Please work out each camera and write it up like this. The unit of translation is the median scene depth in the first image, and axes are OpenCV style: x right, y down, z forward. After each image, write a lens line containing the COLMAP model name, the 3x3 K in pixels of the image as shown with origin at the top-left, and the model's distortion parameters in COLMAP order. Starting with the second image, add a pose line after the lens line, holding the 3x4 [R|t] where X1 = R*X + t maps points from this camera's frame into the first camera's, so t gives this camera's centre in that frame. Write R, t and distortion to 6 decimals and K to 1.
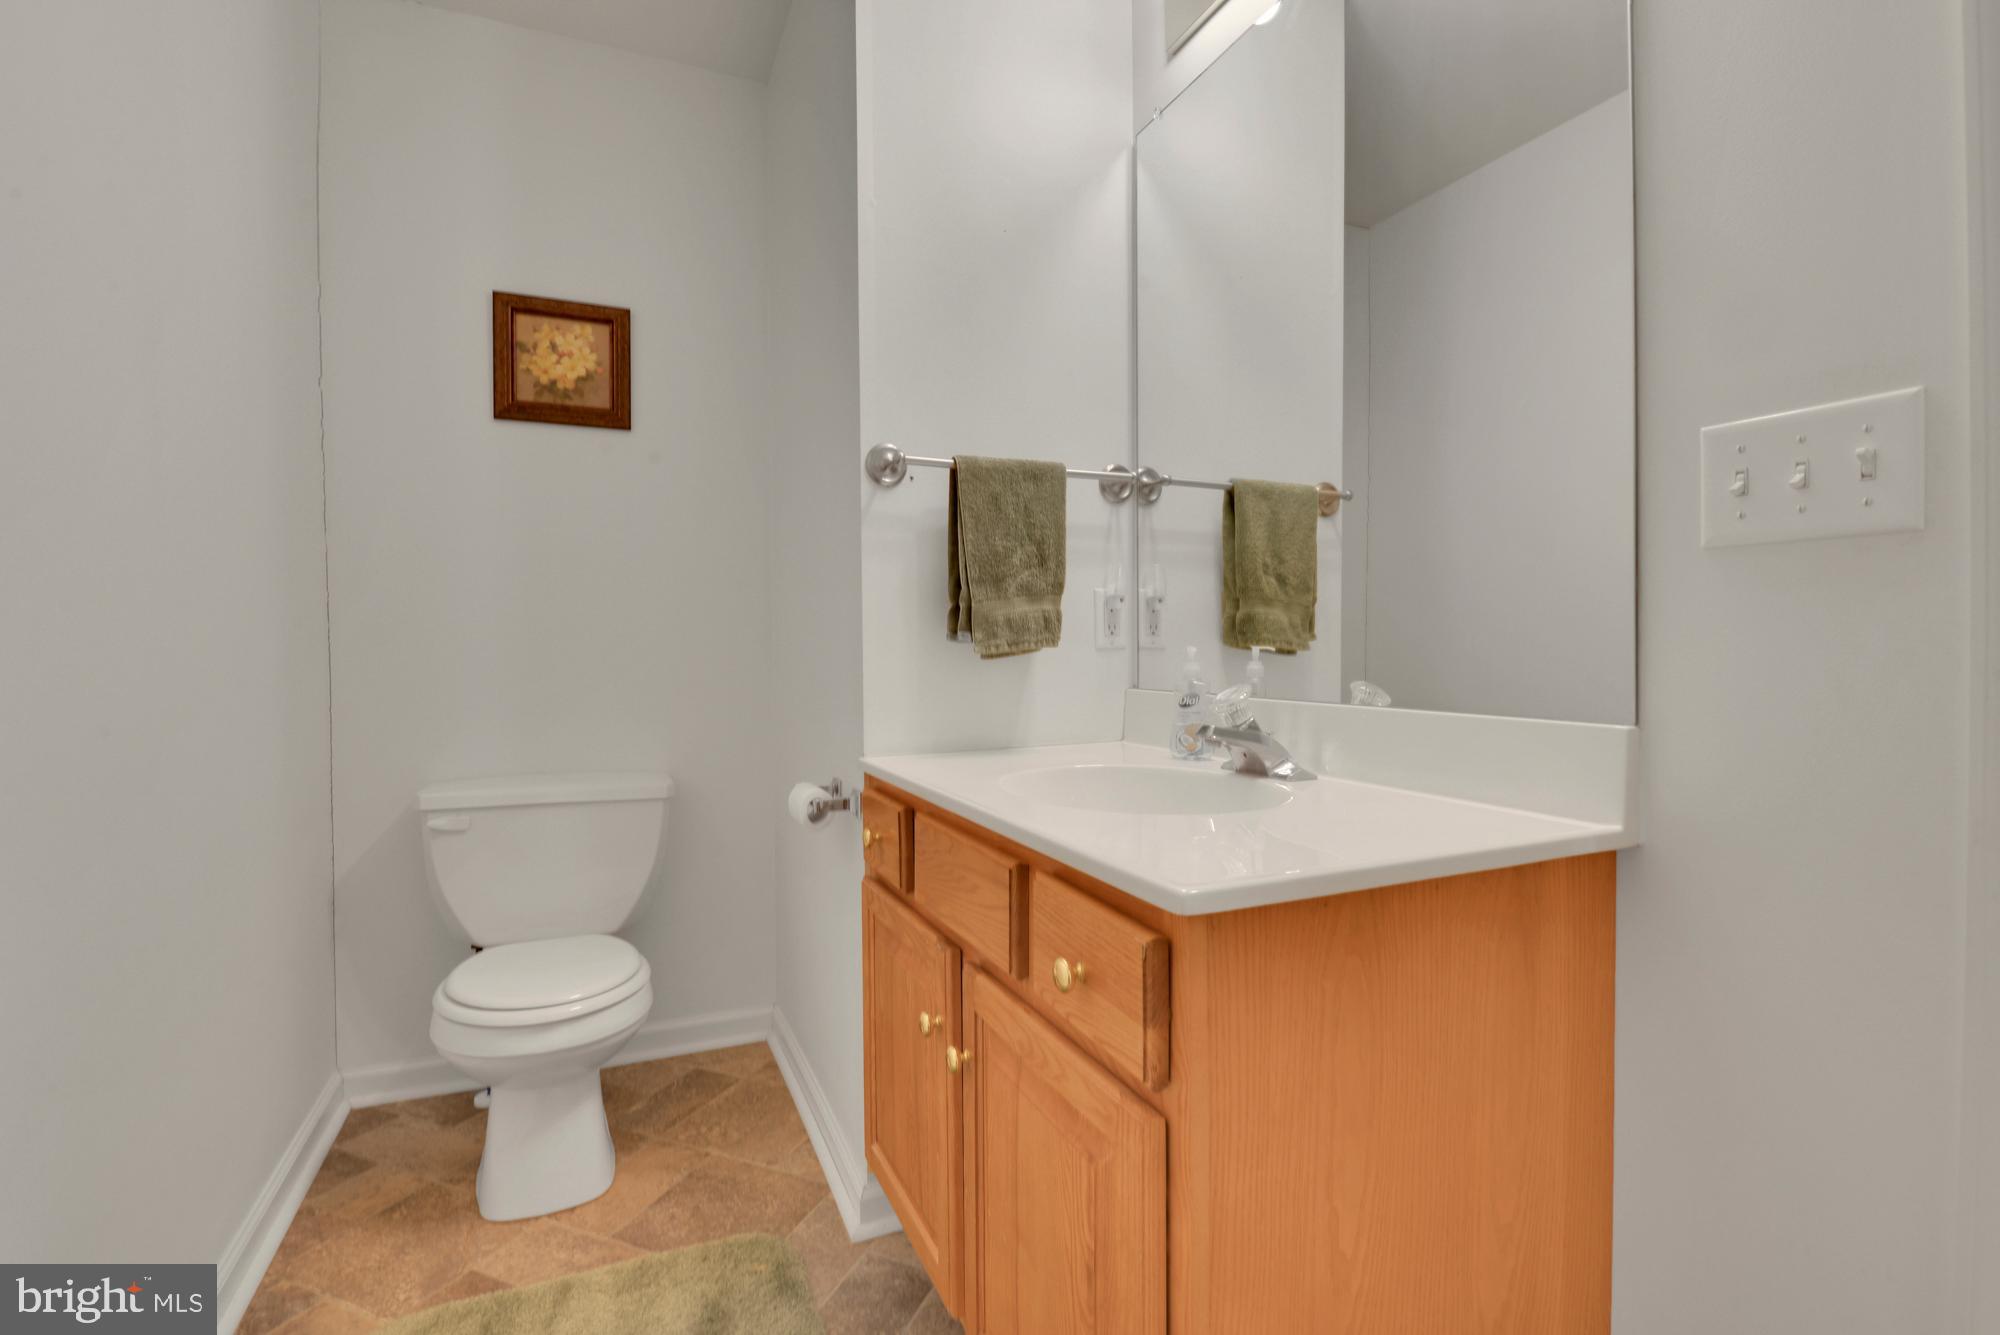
lens RADIAL K [[883.6, 0, 1000.0], [0, 883.6, 667.5], [0, 0, 1]] dist [0.001625, -0.010334]
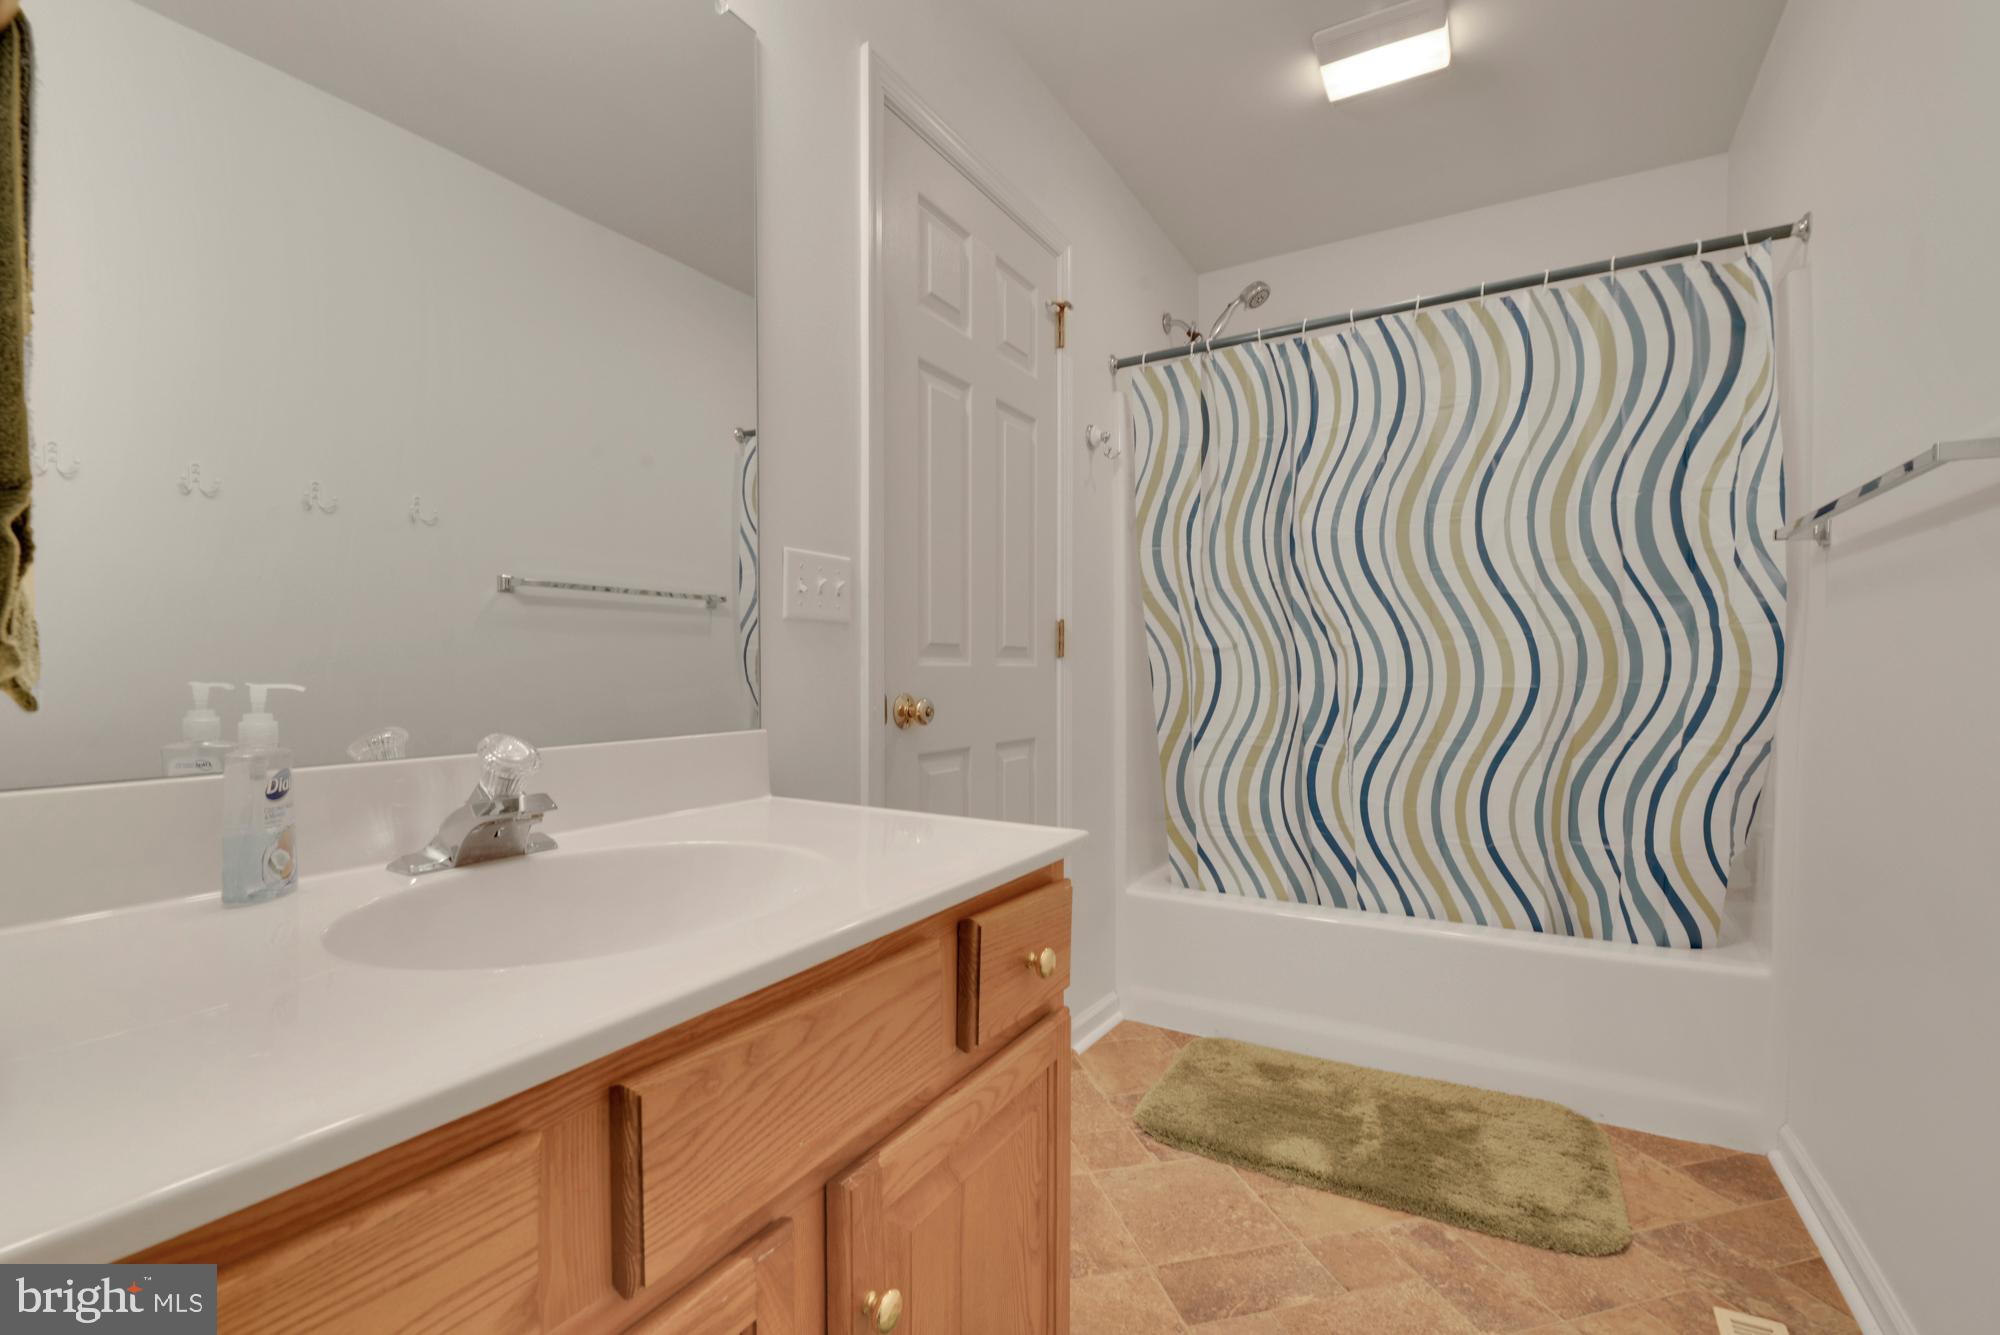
lens RADIAL K [[883.6, 0, 1000.0], [0, 883.6, 667.5], [0, 0, 1]] dist [0.001625, -0.010334]
pose [[-0.578024, 0.005880, 0.815999, -0.892327], [0.038054, 0.999080, 0.019758, -0.054064], [-0.815132, 0.042473, -0.577716, 1.645948]]
